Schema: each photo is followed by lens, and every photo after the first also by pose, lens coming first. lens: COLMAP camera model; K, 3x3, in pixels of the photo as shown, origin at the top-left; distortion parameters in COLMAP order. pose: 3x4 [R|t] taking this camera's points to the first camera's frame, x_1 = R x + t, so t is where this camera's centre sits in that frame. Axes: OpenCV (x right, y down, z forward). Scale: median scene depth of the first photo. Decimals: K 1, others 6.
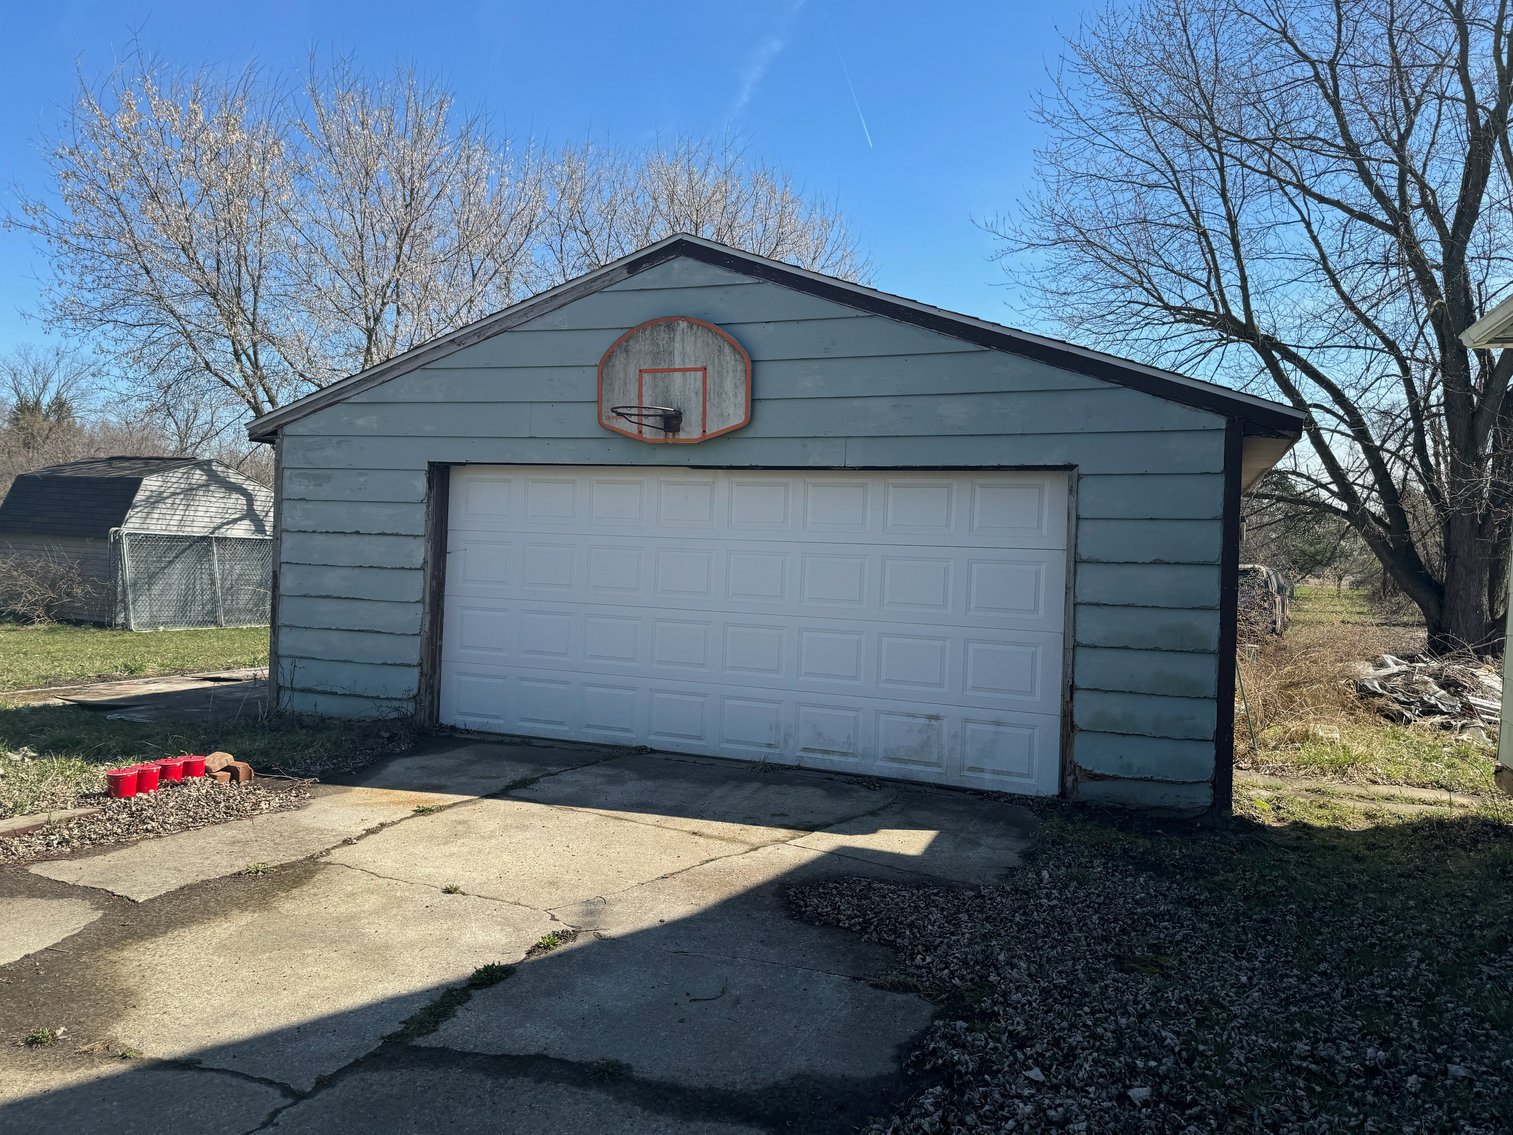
lens RADIAL K [[1060.3, 0, 756.5], [0, 1060.3, 567.5], [0, 0, 1]] dist [0.011126, -0.002401]
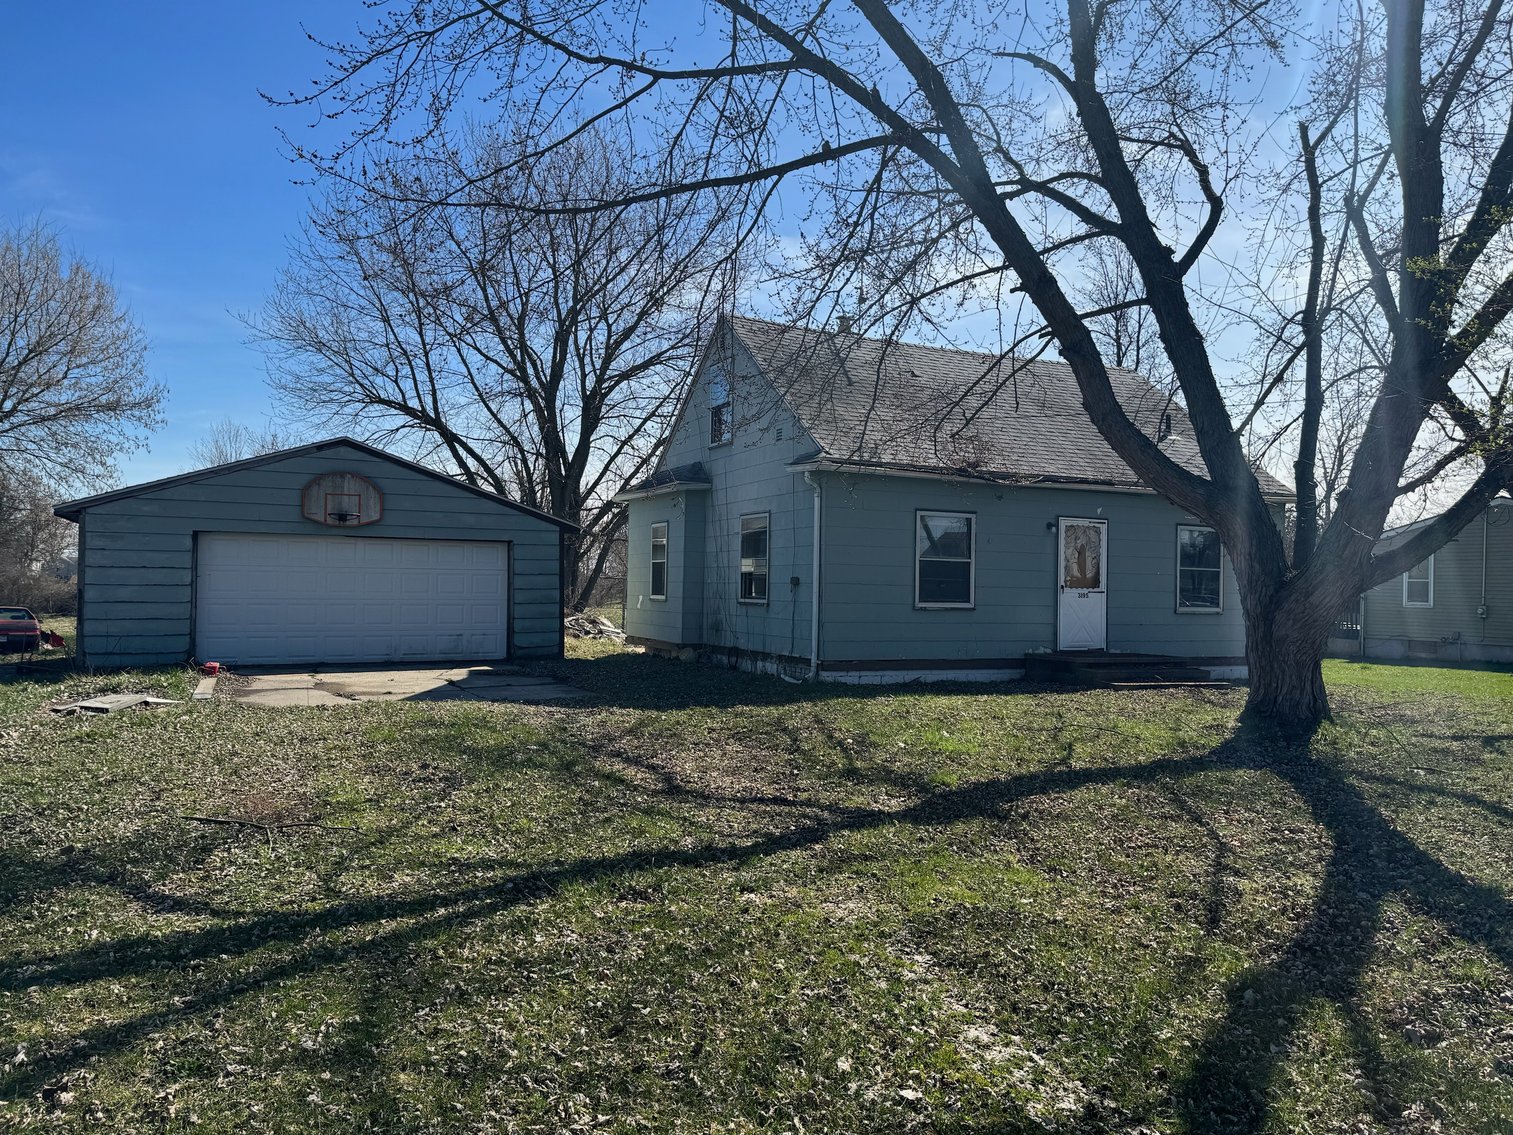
lens RADIAL K [[1060.3, 0, 756.5], [0, 1060.3, 567.5], [0, 0, 1]] dist [0.011126, -0.002401]
pose [[0.674430, -0.014427, 0.738198, -0.872890], [0.022848, 0.999738, -0.001336, -0.003451], [-0.737985, 0.017767, 0.674583, -0.901249]]
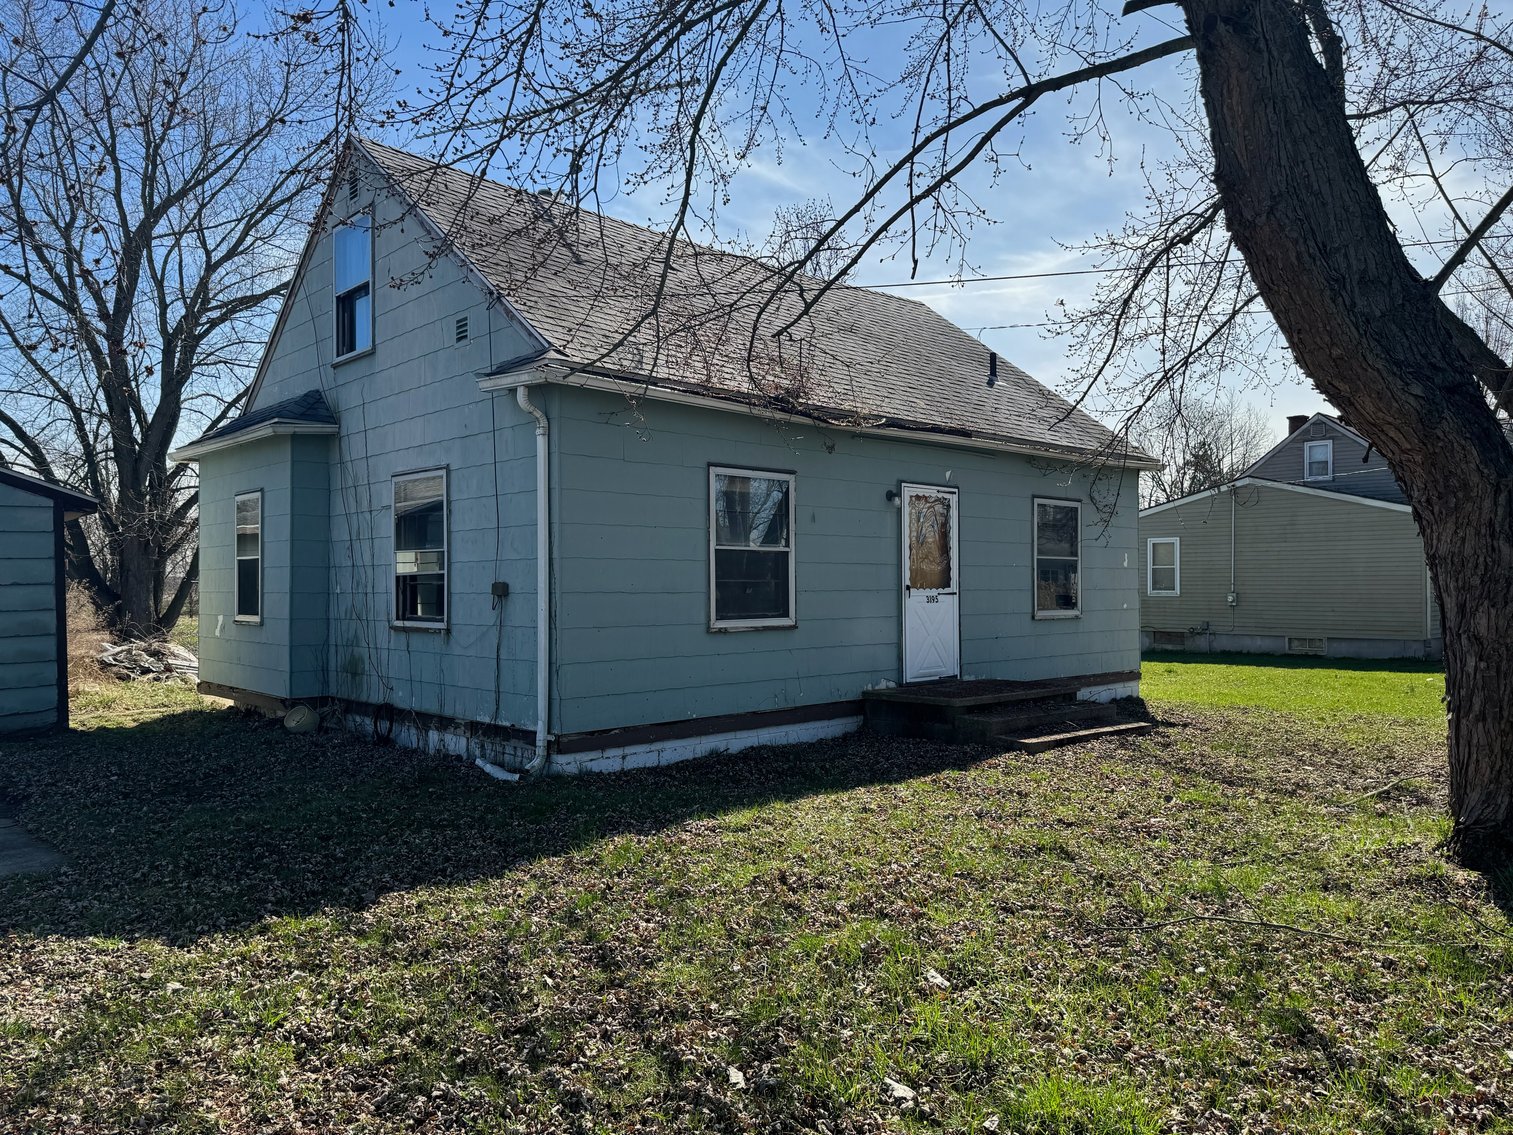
lens RADIAL K [[1025.6, 0, 754.4], [0, 1025.6, 572.3], [0, 0, 1]] dist [0.087660, -0.117896]
pose [[0.411399, -0.032518, 0.910875, -0.384843], [0.038061, 0.999105, 0.018478, -0.006074], [-0.910661, 0.027067, 0.412268, -0.446355]]
